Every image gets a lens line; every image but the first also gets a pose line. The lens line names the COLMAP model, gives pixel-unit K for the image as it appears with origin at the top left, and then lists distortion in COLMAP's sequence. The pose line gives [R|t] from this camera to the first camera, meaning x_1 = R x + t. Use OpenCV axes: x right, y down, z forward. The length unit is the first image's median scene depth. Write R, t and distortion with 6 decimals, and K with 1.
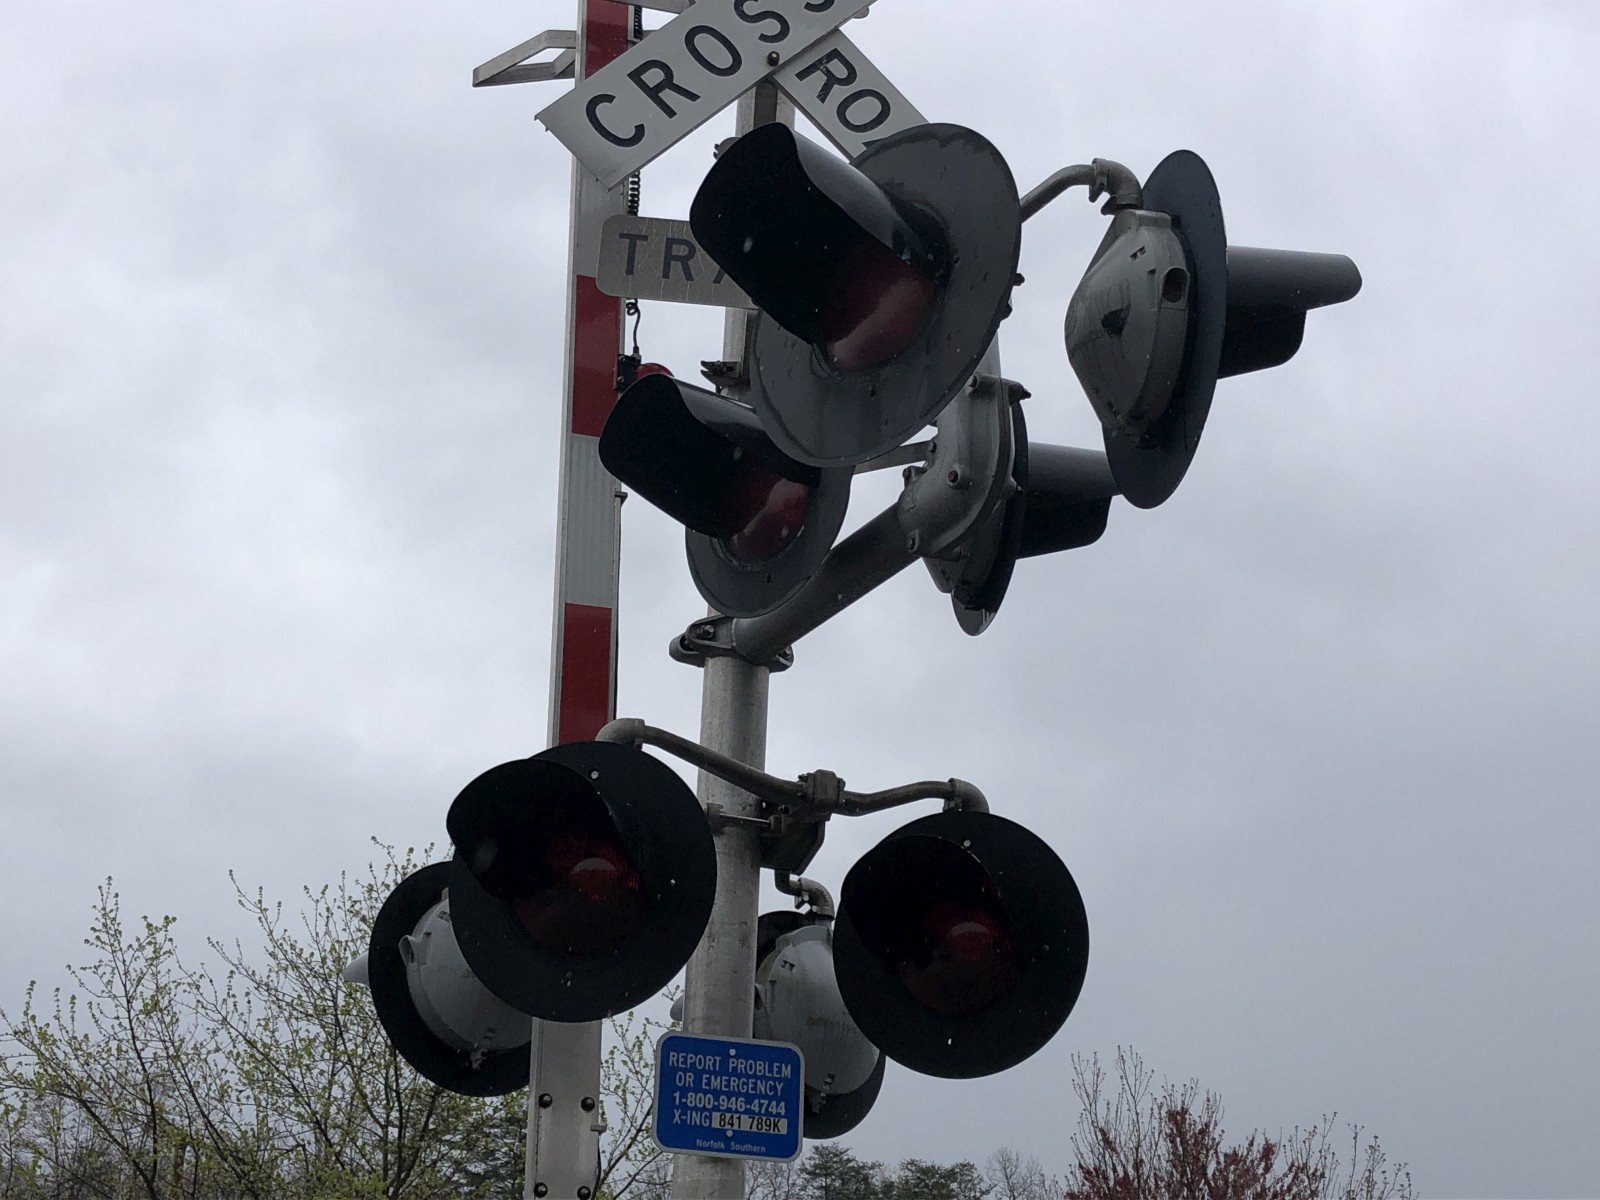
lens RADIAL K [[2226.9, 0, 789.7], [0, 2226.9, 598.1], [0, 0, 1]] dist [0.241101, -0.961870]
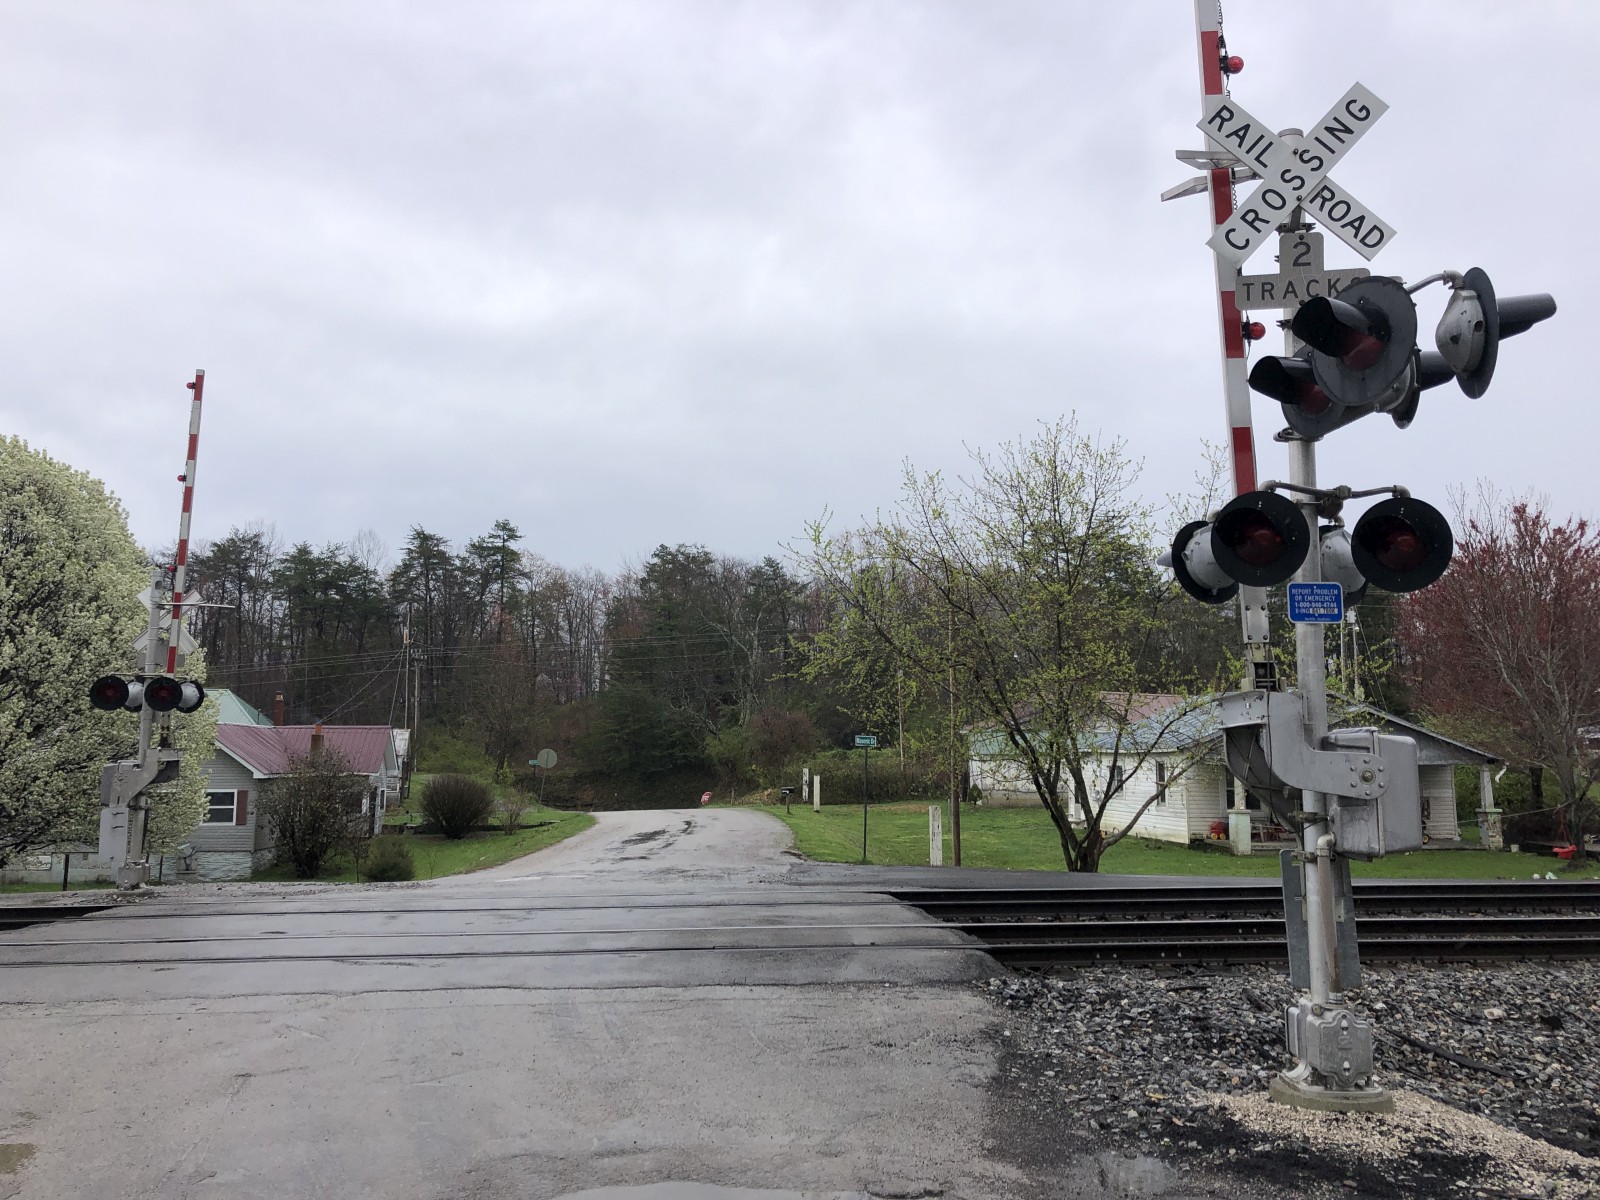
lens RADIAL K [[1255.2, 0, 800.2], [0, 1255.2, 586.7], [0, 0, 1]] dist [0.014396, 0.001600]
pose [[0.934415, -0.071170, -0.349005, -0.071069], [0.158453, 0.960598, 0.228349, -0.242075], [0.319002, -0.268674, 0.908874, -0.599826]]
